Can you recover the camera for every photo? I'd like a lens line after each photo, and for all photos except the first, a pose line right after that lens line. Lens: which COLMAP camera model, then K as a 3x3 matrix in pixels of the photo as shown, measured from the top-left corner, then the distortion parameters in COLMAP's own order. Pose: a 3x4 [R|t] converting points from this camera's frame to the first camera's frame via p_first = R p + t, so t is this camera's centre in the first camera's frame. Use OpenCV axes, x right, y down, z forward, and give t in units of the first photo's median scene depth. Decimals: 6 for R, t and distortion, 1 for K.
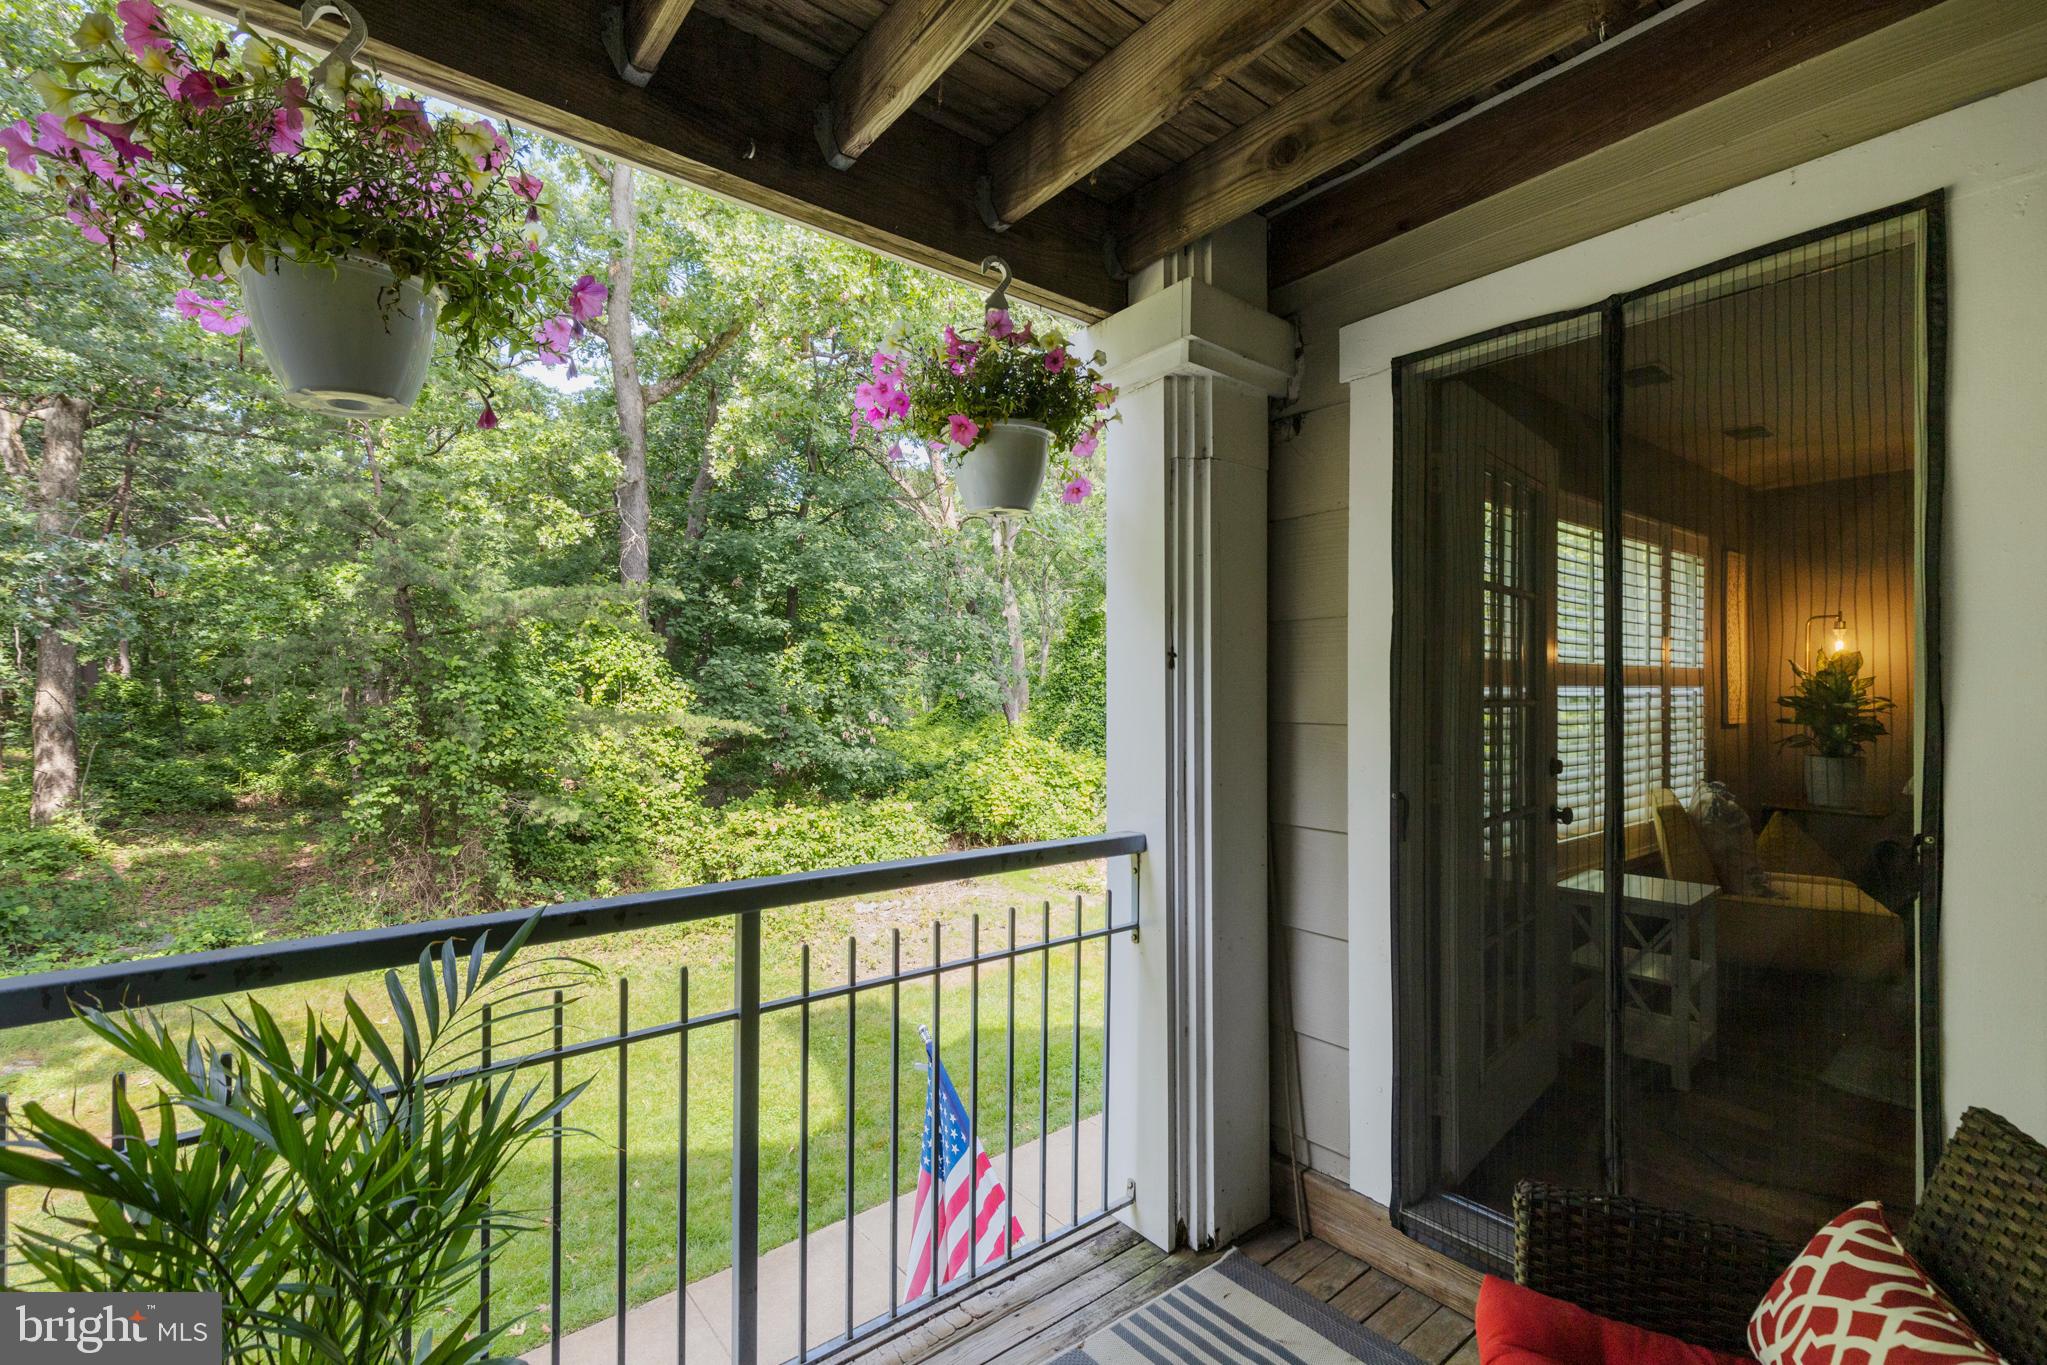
lens RADIAL K [[920.6, 0, 1029.7], [0, 920.6, 681.9], [0, 0, 1]] dist [0.007208, -0.001774]
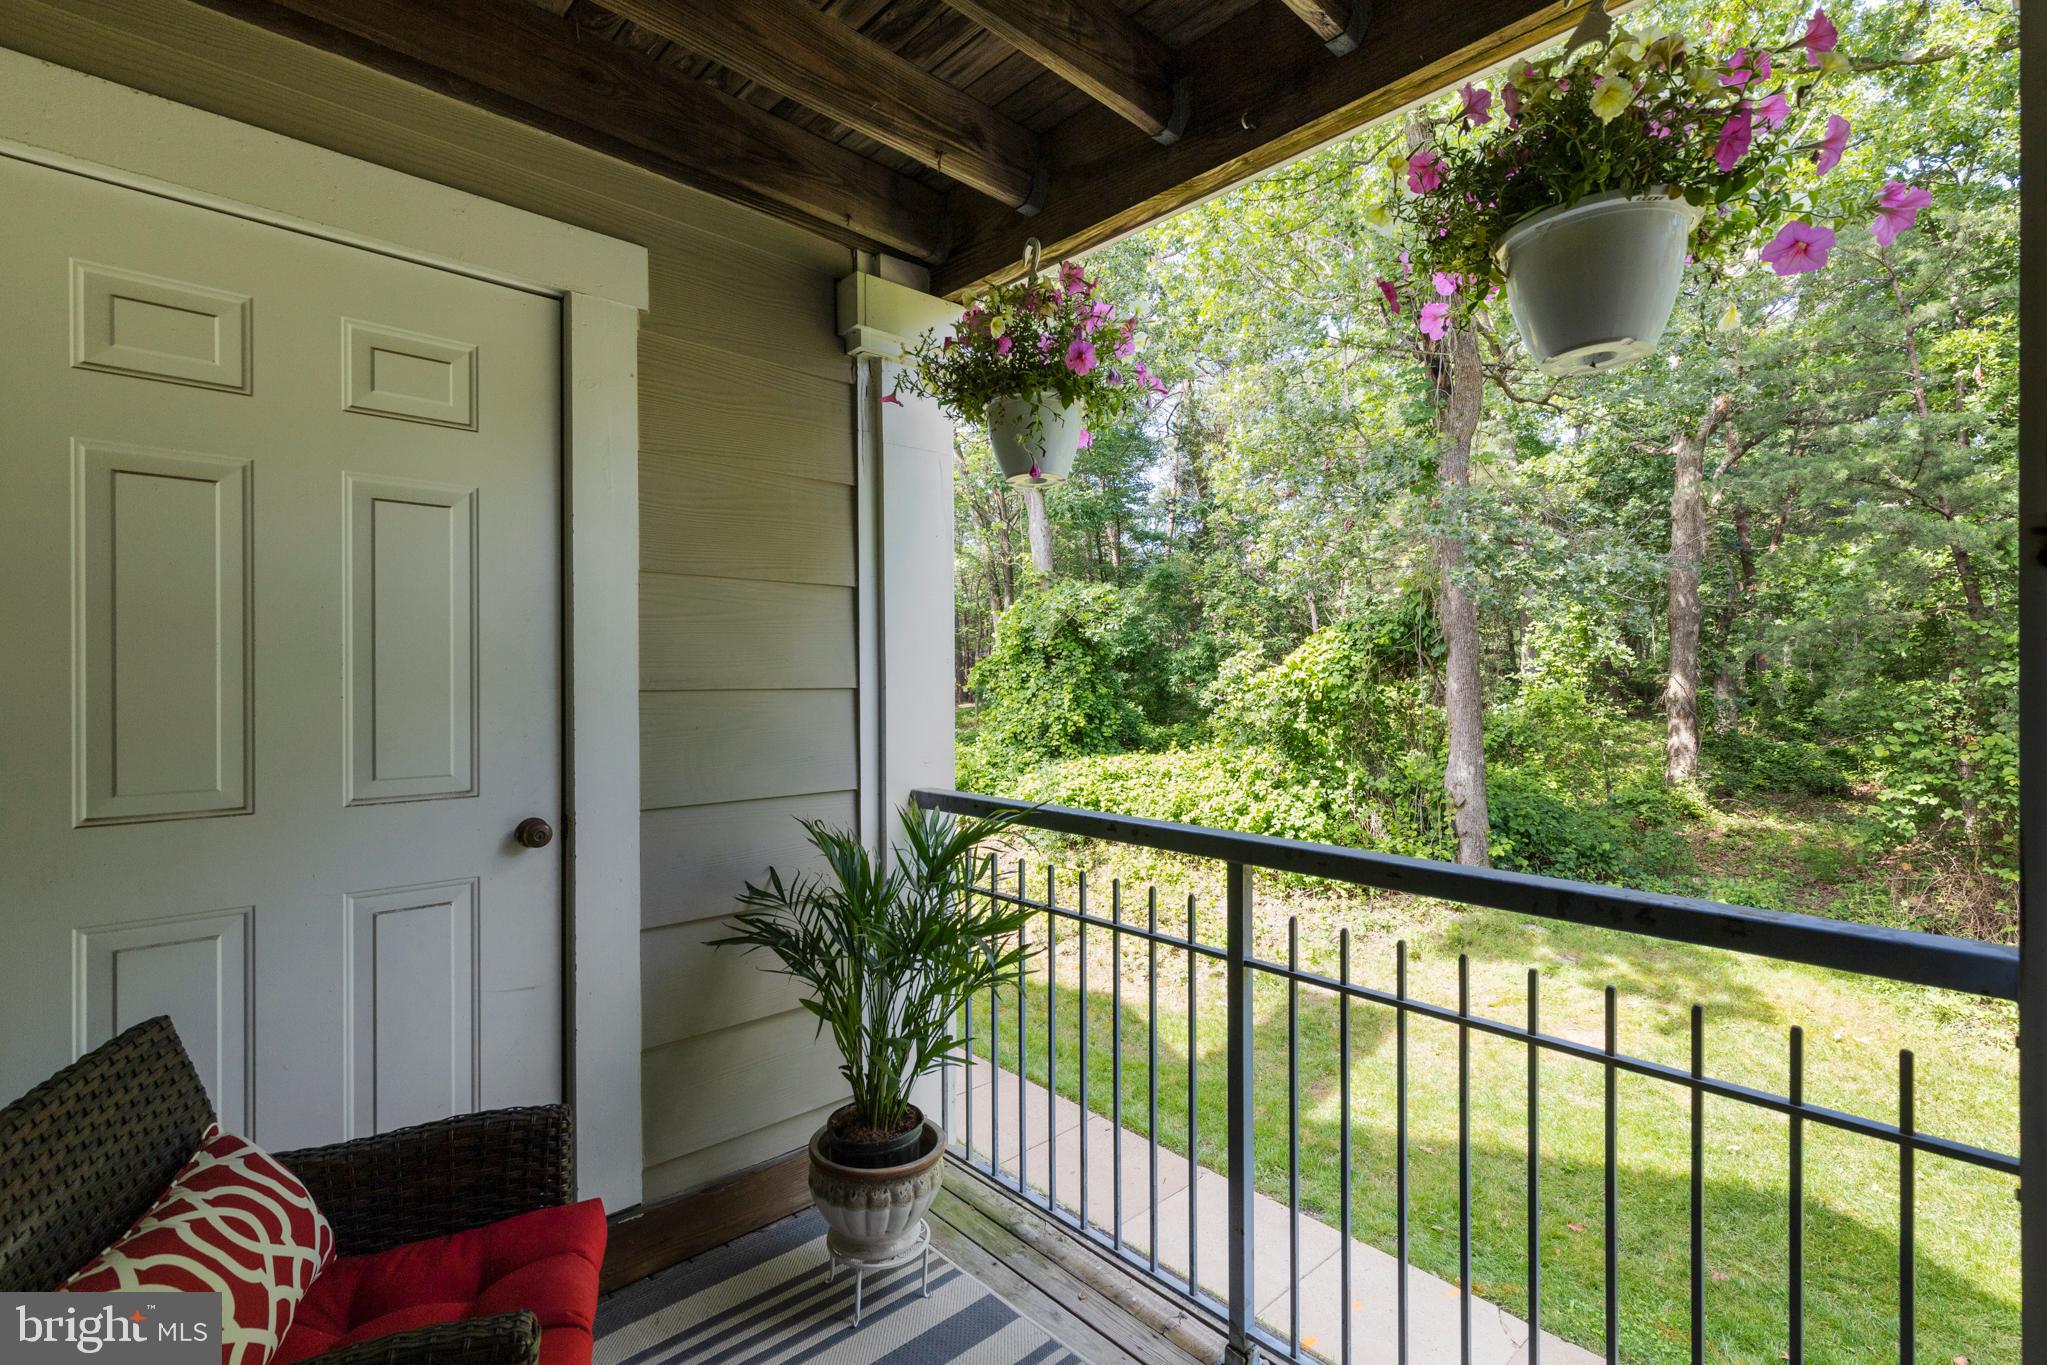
lens RADIAL K [[920.6, 0, 1045.0], [0, 920.6, 686.3], [0, 0, 1]] dist [0.007208, -0.001774]
pose [[0.060267, 0.004514, -0.998172, 0.119995], [0.011130, 0.999925, 0.005194, 0.007075], [0.998120, -0.011422, 0.060212, 0.121087]]
